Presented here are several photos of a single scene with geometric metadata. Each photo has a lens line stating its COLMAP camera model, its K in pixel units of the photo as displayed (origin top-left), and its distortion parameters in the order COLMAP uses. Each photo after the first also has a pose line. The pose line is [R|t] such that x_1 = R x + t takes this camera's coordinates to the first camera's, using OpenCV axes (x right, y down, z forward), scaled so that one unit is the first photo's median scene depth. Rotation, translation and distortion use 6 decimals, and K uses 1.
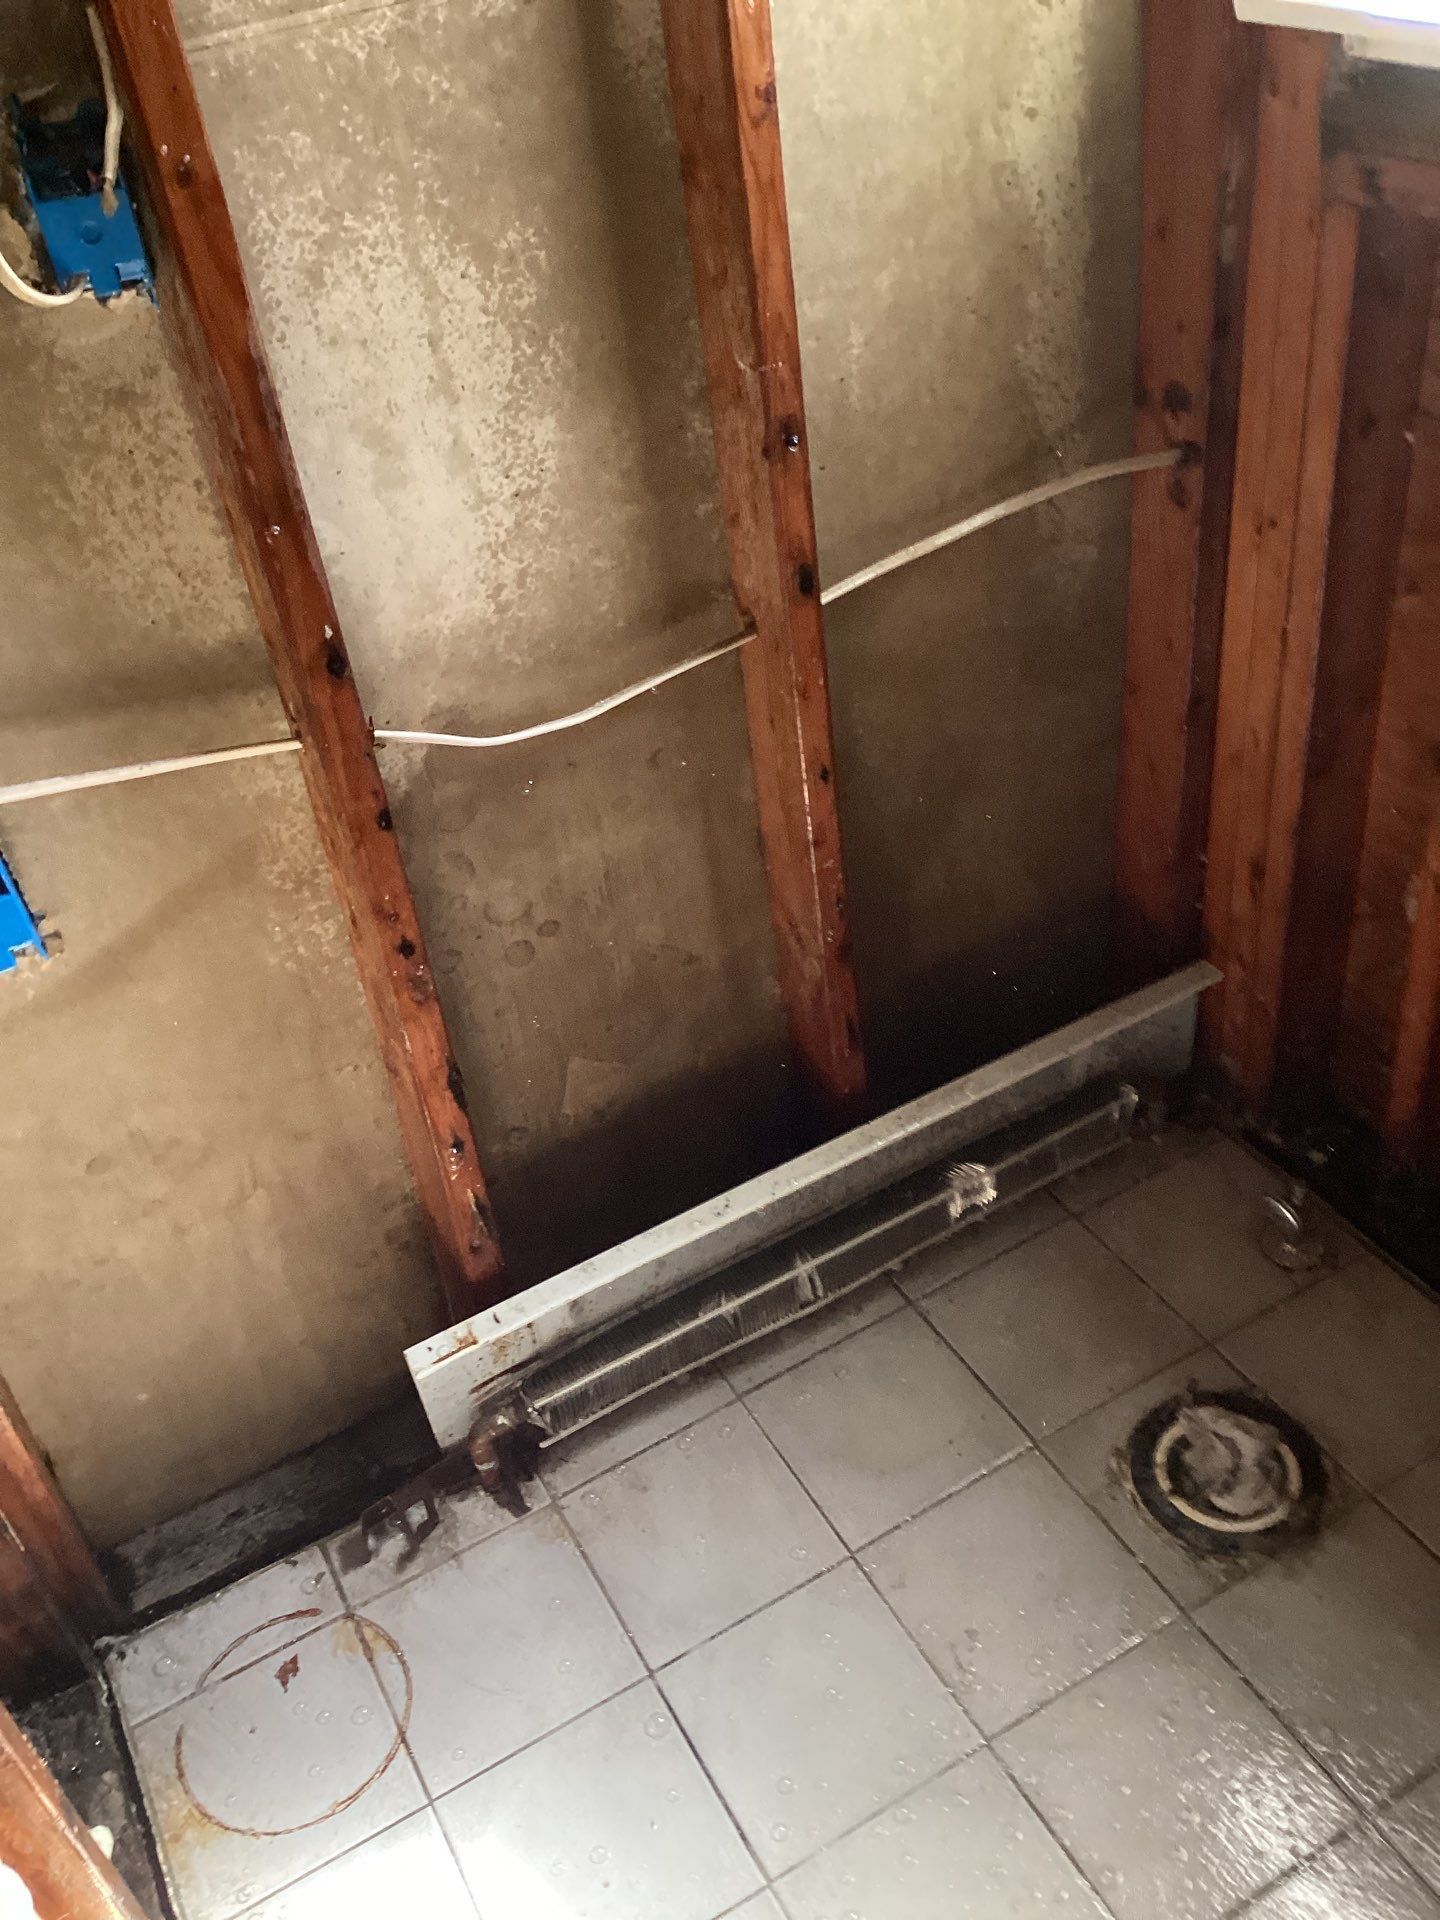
lens RADIAL K [[1720.6, 0, 714.9], [0, 1720.6, 986.9], [0, 0, 1]] dist [0.131972, -0.264061]
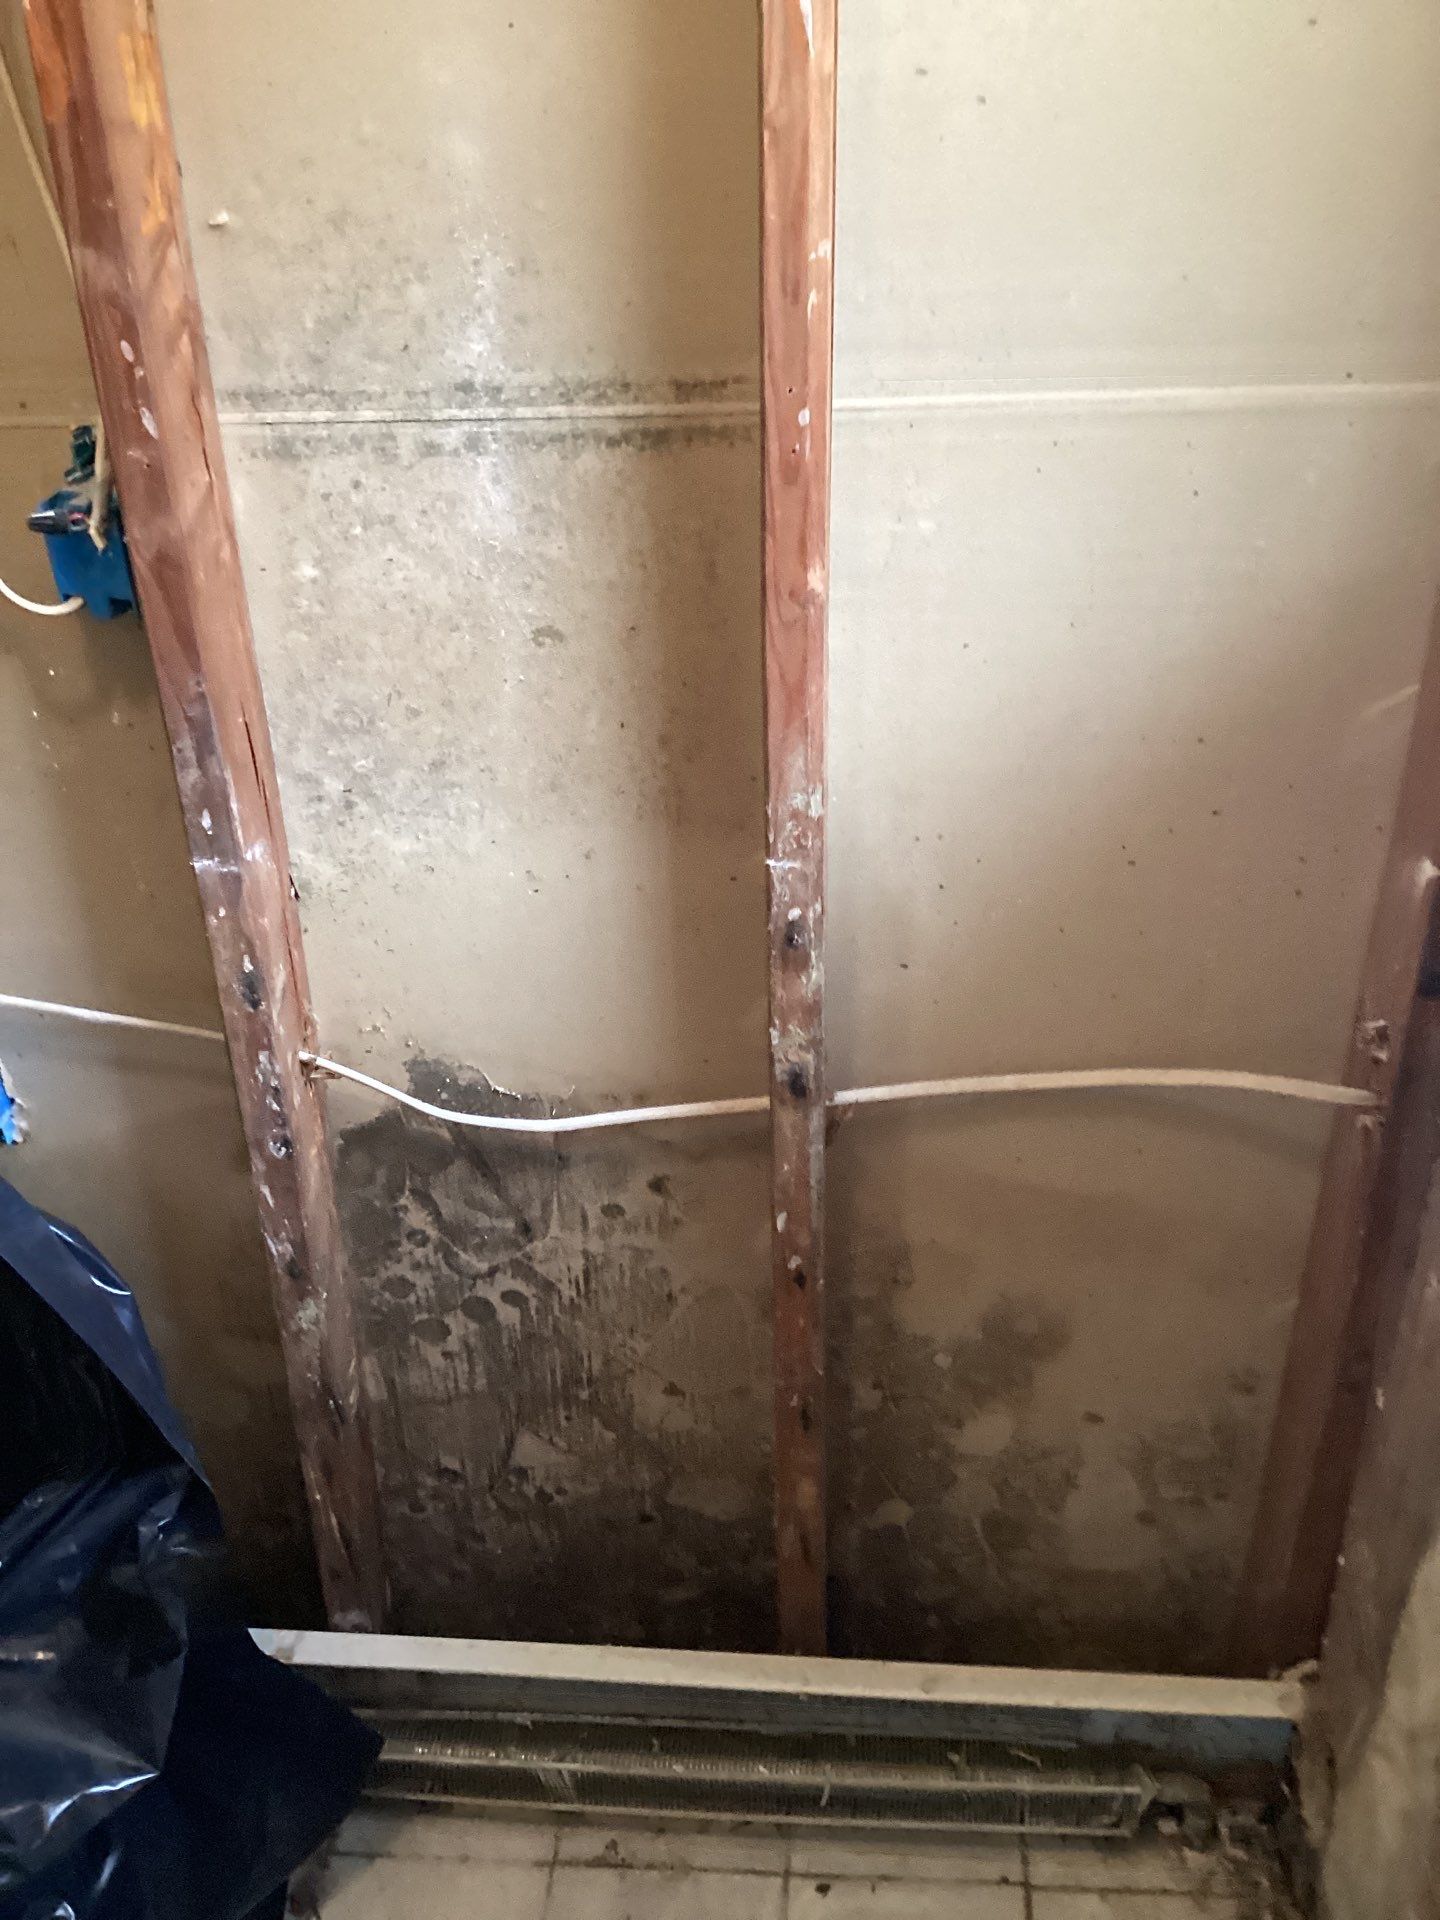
lens RADIAL K [[1720.6, 0, 714.9], [0, 1720.6, 986.9], [0, 0, 1]] dist [0.131972, -0.264061]
pose [[0.829871, 0.362108, -0.424489, 0.335266], [-0.398181, 0.917298, 0.004057, -0.238087], [0.390852, 0.165656, 0.905424, 0.157278]]
